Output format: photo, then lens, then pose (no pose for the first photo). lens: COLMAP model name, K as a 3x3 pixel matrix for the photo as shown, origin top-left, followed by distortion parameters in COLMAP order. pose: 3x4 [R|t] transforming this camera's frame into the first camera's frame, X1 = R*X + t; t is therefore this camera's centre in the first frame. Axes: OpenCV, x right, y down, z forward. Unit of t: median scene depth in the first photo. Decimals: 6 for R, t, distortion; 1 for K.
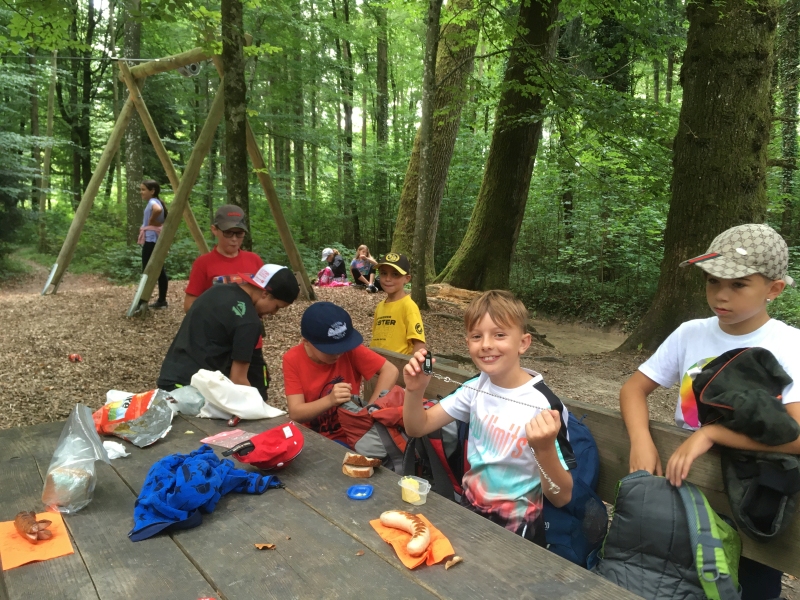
lens RADIAL K [[679.5, 0, 400.0], [0, 679.5, 300.0], [0, 0, 1]] dist [0.072482, -0.107052]
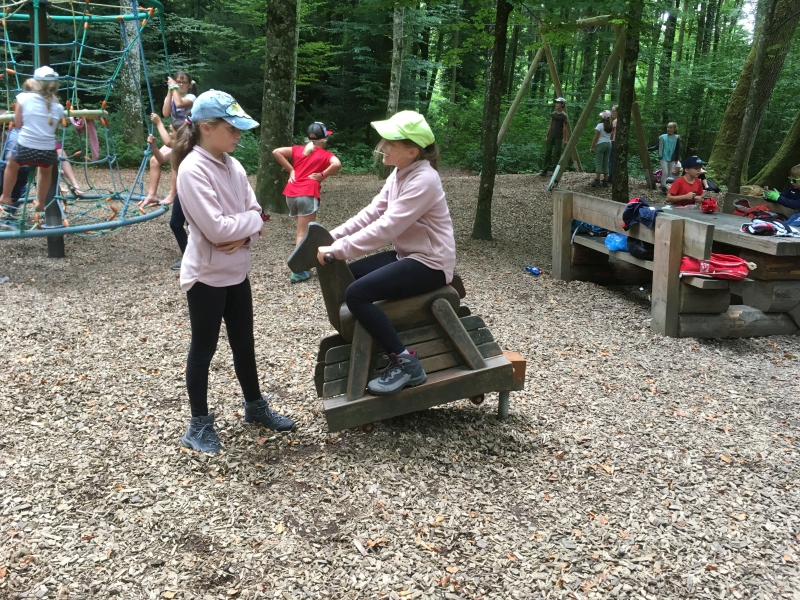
lens RADIAL K [[679.5, 0, 400.0], [0, 679.5, 300.0], [0, 0, 1]] dist [0.072482, -0.107052]
pose [[0.919496, 0.124379, -0.372903, -0.025086], [-0.072469, 0.985999, 0.150179, 0.025794], [0.386361, -0.111065, 0.915636, -0.286527]]
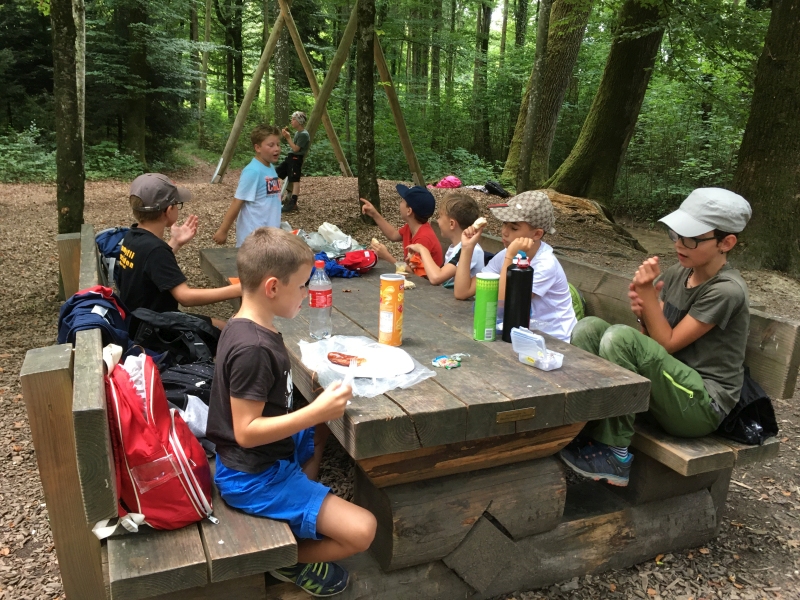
lens RADIAL K [[679.5, 0, 400.0], [0, 679.5, 300.0], [0, 0, 1]] dist [0.072482, -0.107052]
pose [[0.980231, 0.072826, -0.183965, 0.025972], [-0.047230, 0.989043, 0.139868, 0.005582], [0.192135, -0.128414, 0.972930, -0.075345]]
